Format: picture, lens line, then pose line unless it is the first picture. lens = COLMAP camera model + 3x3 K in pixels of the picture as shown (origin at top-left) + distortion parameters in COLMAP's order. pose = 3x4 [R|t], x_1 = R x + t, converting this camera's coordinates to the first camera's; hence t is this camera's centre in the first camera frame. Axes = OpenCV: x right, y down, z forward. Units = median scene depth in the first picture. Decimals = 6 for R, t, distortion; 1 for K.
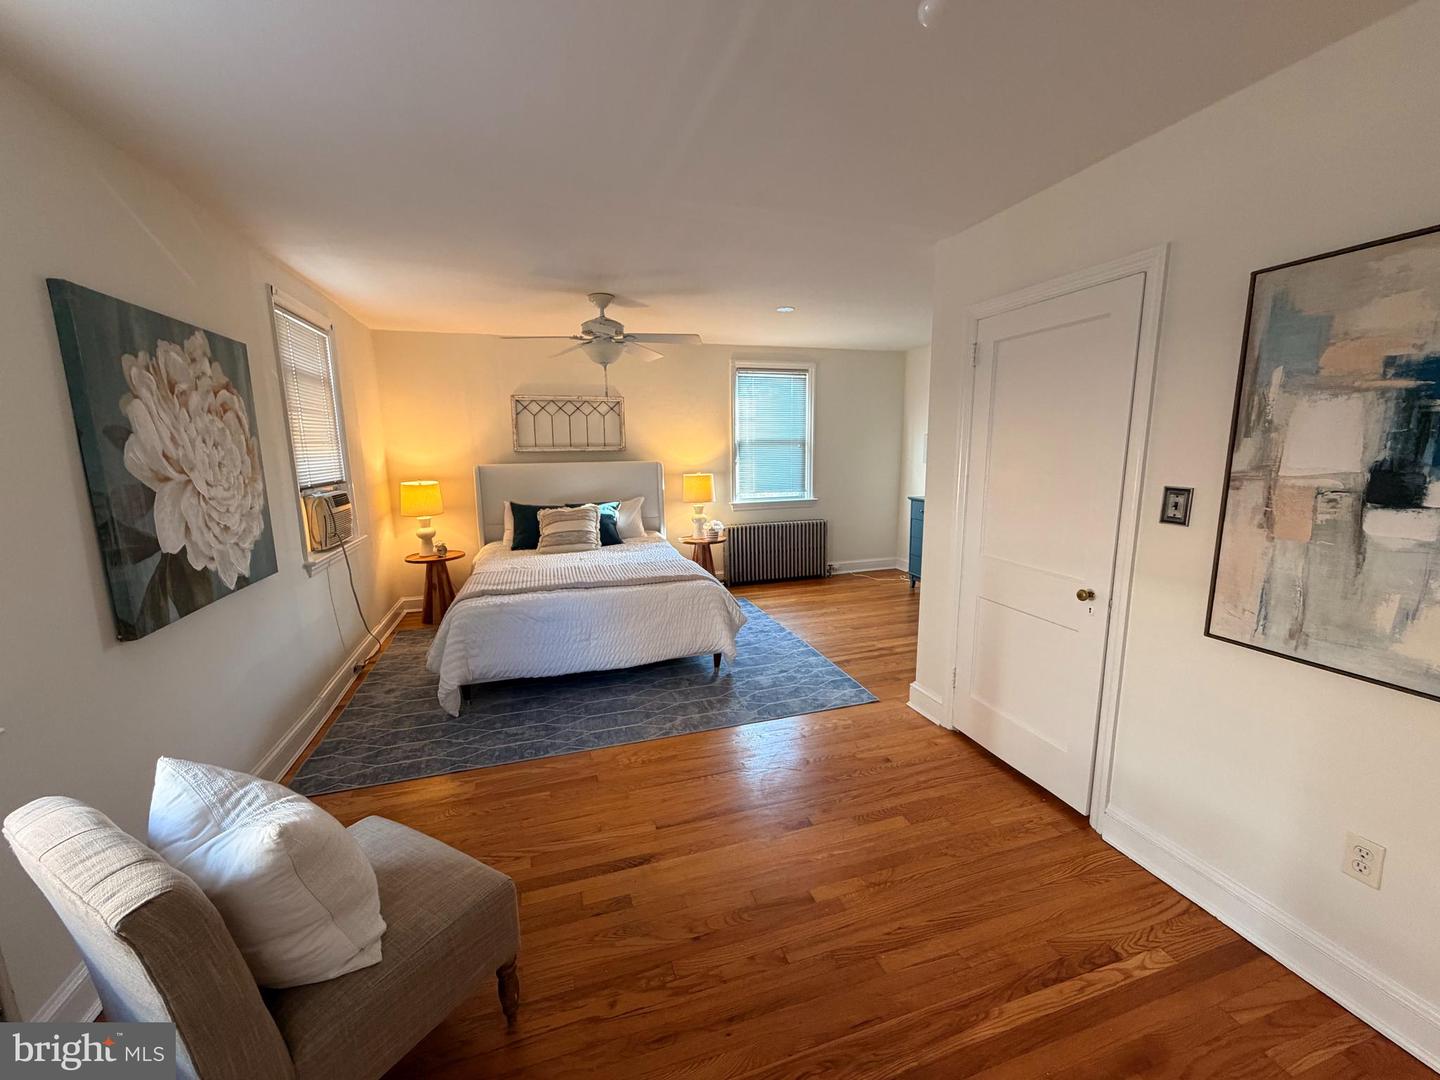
lens RADIAL K [[573.6, 0, 716.6], [0, 573.6, 538.8], [0, 0, 1]] dist [0.001007, -0.000494]
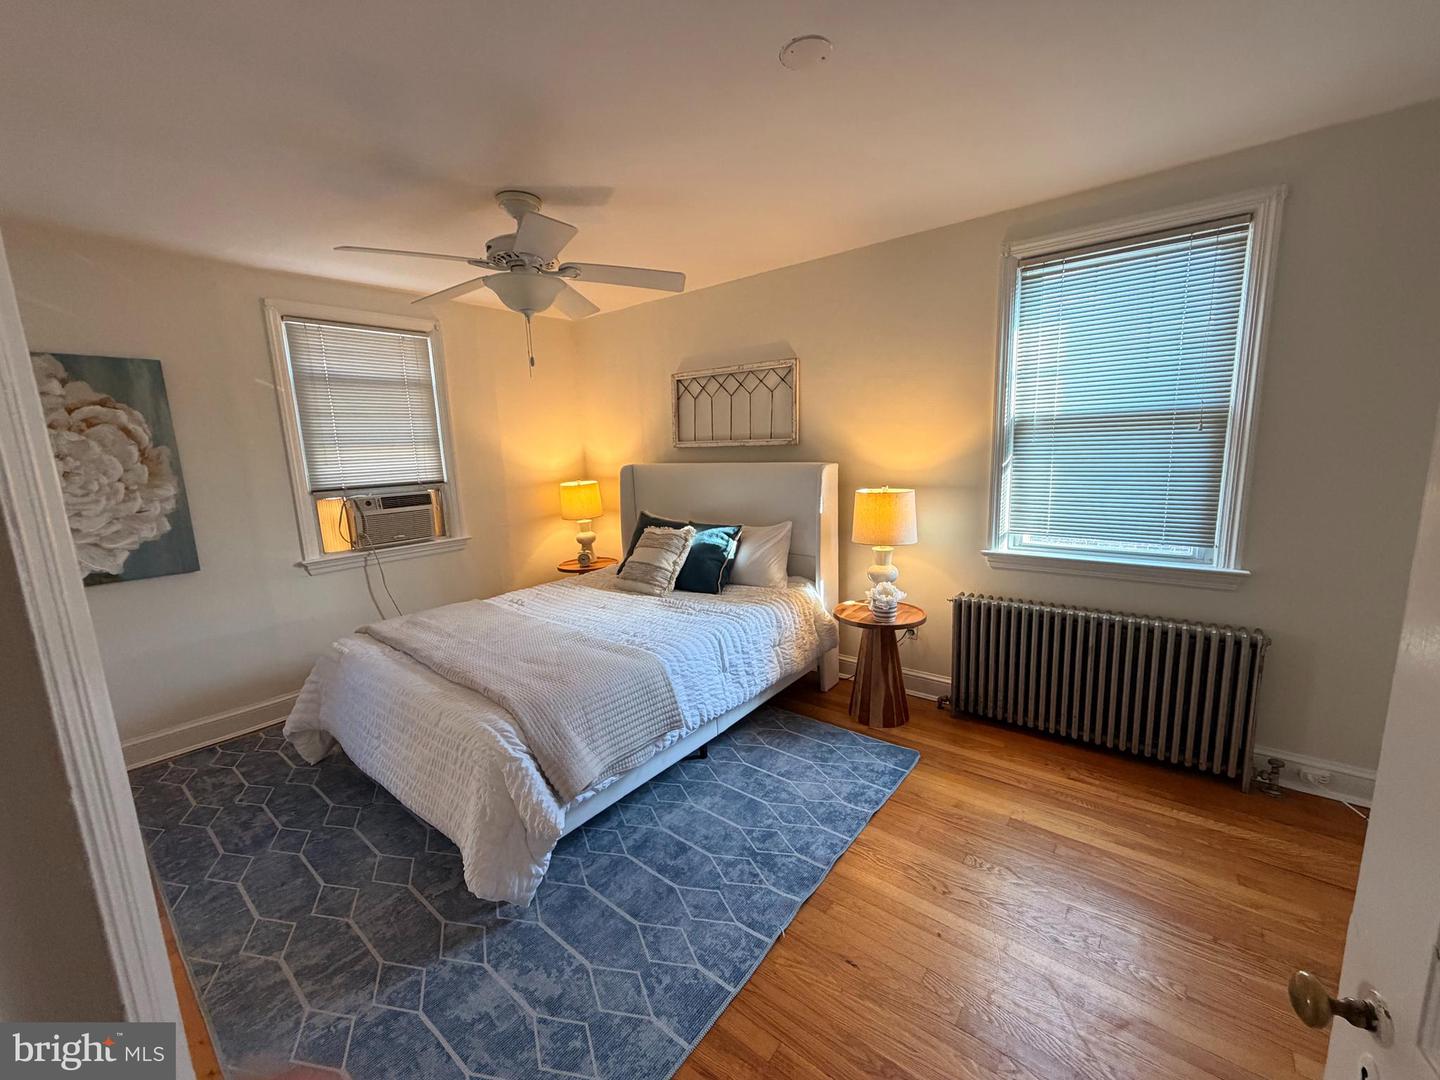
lens RADIAL K [[573.6, 0, 718.0], [0, 573.6, 539.9], [0, 0, 1]] dist [0.001007, -0.000494]
pose [[0.556511, 0.132116, -0.820269, 0.367280], [-0.107191, 0.990442, 0.086801, -0.110702], [0.823896, 0.039619, 0.565354, 0.667503]]
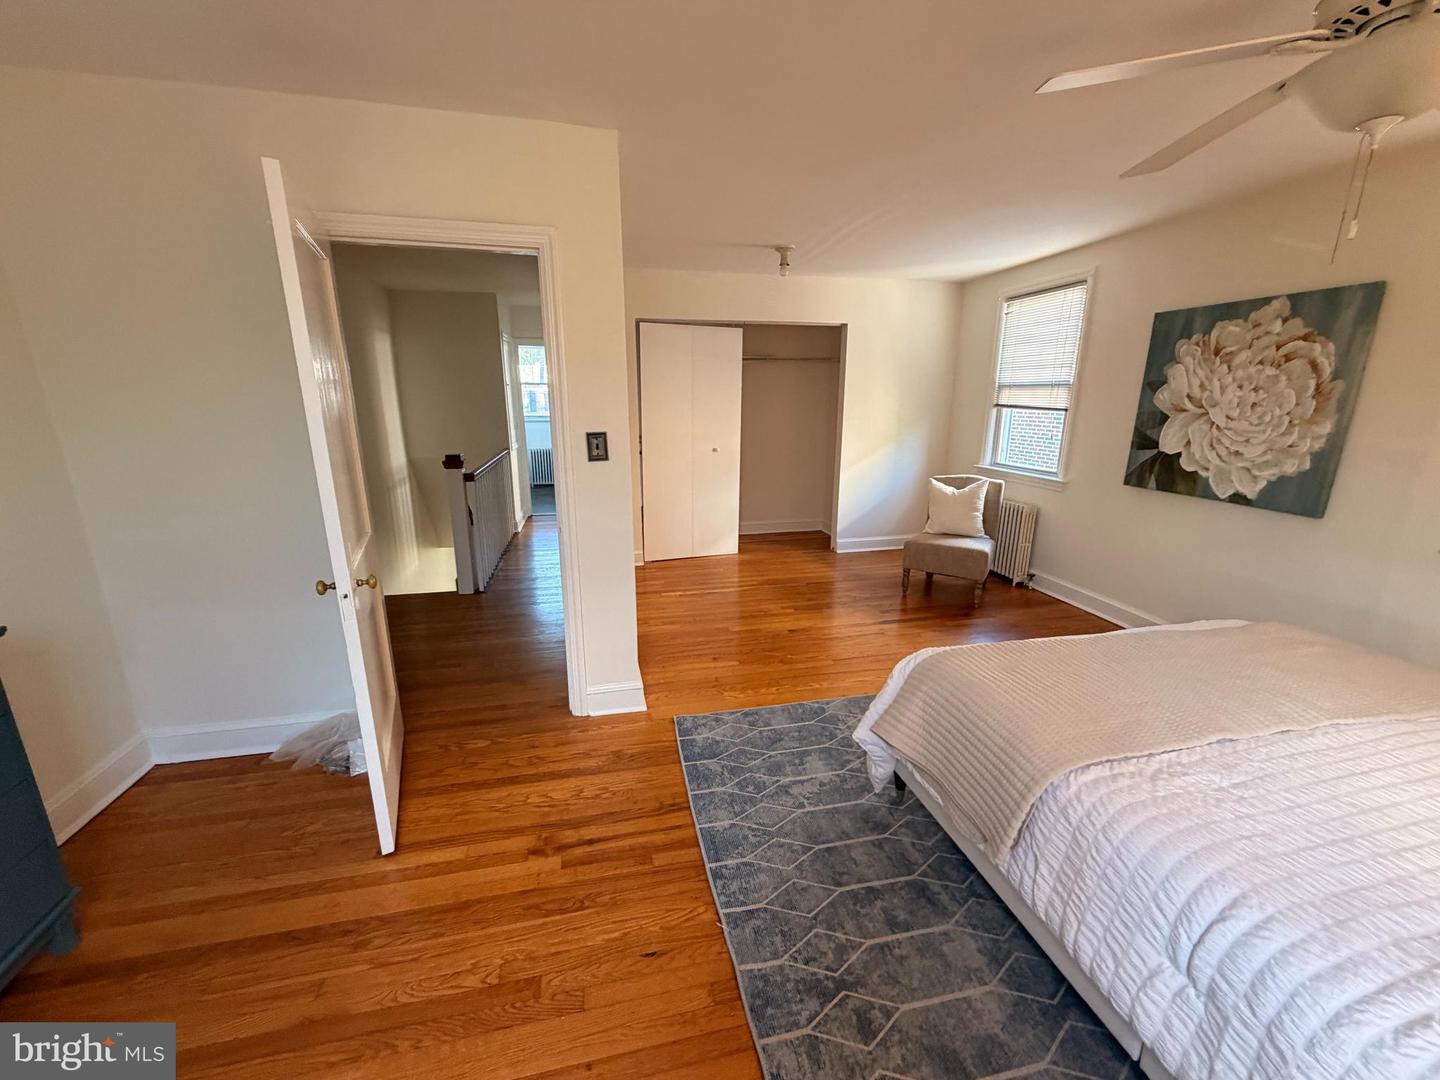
lens RADIAL K [[573.6, 0, 720.2], [0, 573.6, 540.6], [0, 0, 1]] dist [0.001007, -0.000494]
pose [[-0.996726, -0.007146, 0.080537, 0.106728], [0.025839, 0.915704, 0.401023, -0.187379], [-0.076614, 0.401791, -0.912521, 1.126285]]
